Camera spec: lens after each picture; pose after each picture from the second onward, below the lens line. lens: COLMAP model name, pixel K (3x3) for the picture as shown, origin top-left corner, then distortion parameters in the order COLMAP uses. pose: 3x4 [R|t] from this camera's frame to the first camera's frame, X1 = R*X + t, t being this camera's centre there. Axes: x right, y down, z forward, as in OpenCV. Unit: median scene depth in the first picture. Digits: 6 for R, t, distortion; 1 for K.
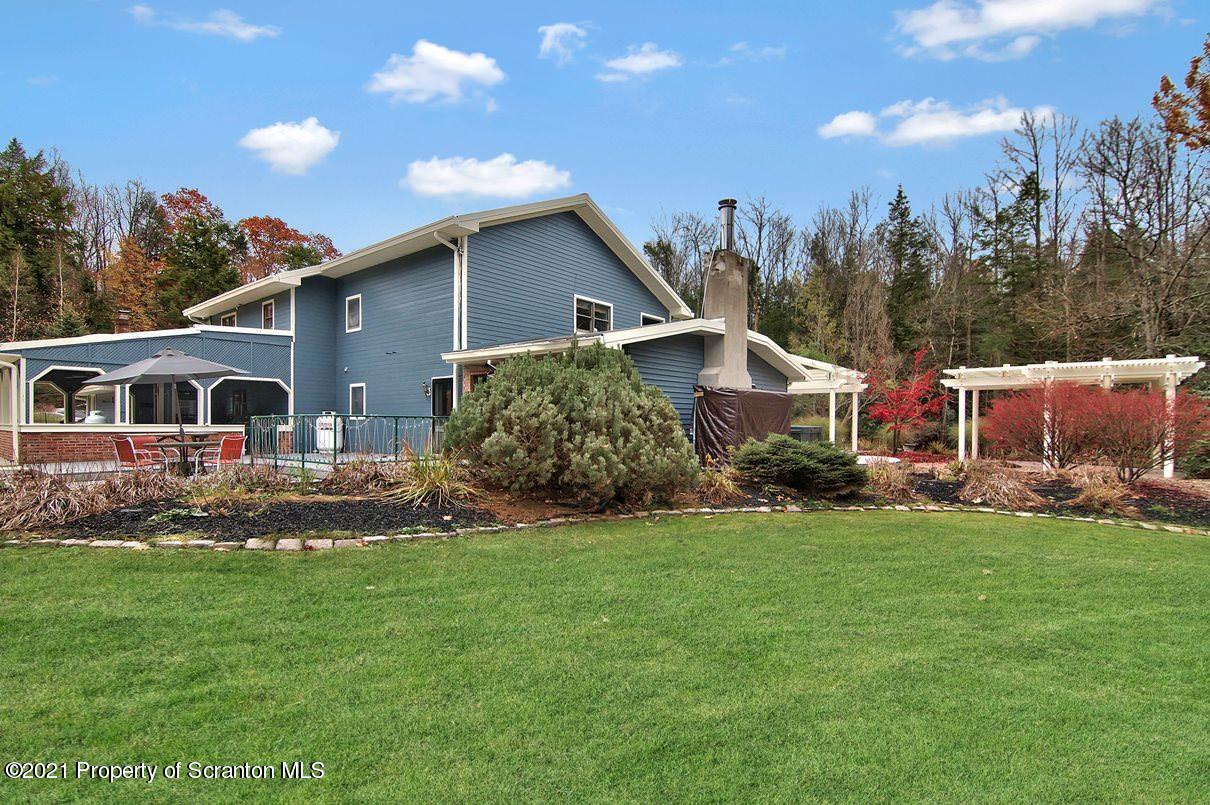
lens RADIAL K [[596.4, 0, 605.0], [0, 596.4, 402.5], [0, 0, 1]] dist [-0.022935, -0.001414]
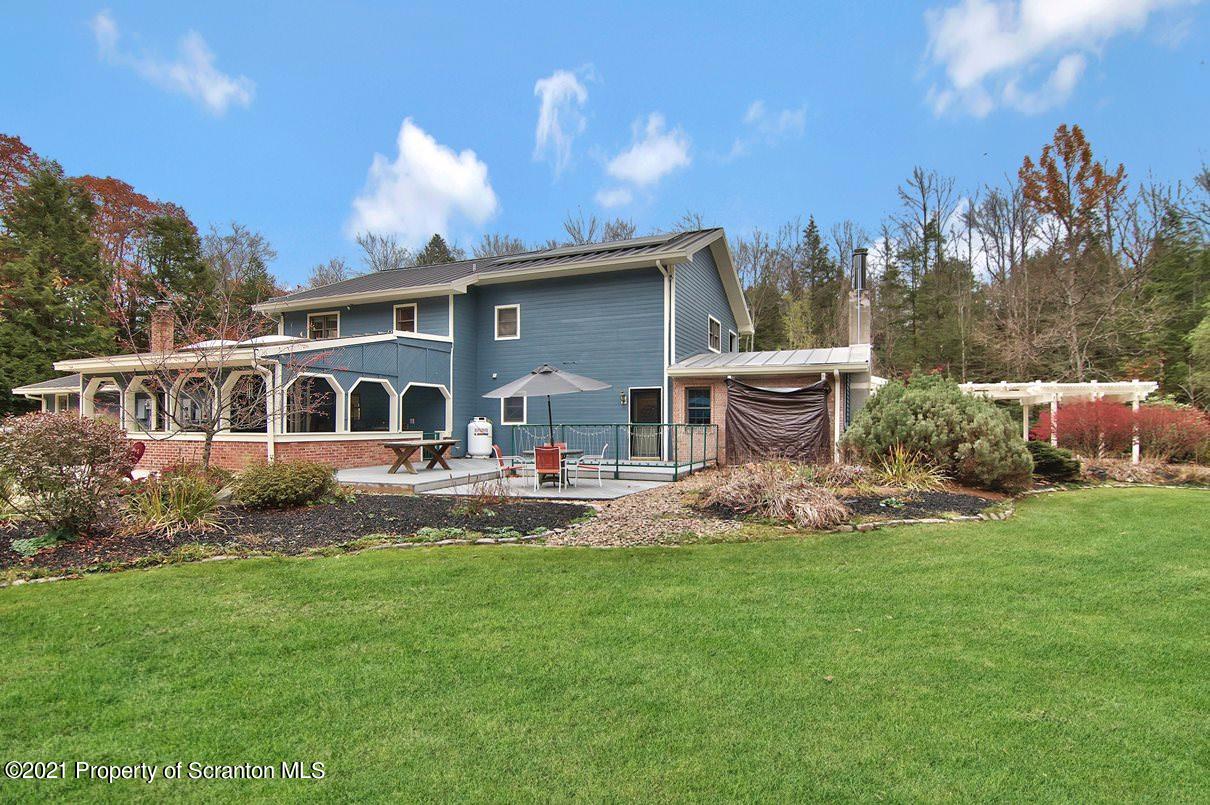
lens RADIAL K [[605.8, 0, 605.0], [0, 605.8, 402.5], [0, 0, 1]] dist [-0.026052, -0.000495]
pose [[0.960221, 0.004058, 0.279211, -0.561861], [-0.006519, 0.999948, 0.007886, -0.019392], [-0.279164, -0.009393, 0.960197, -0.058692]]
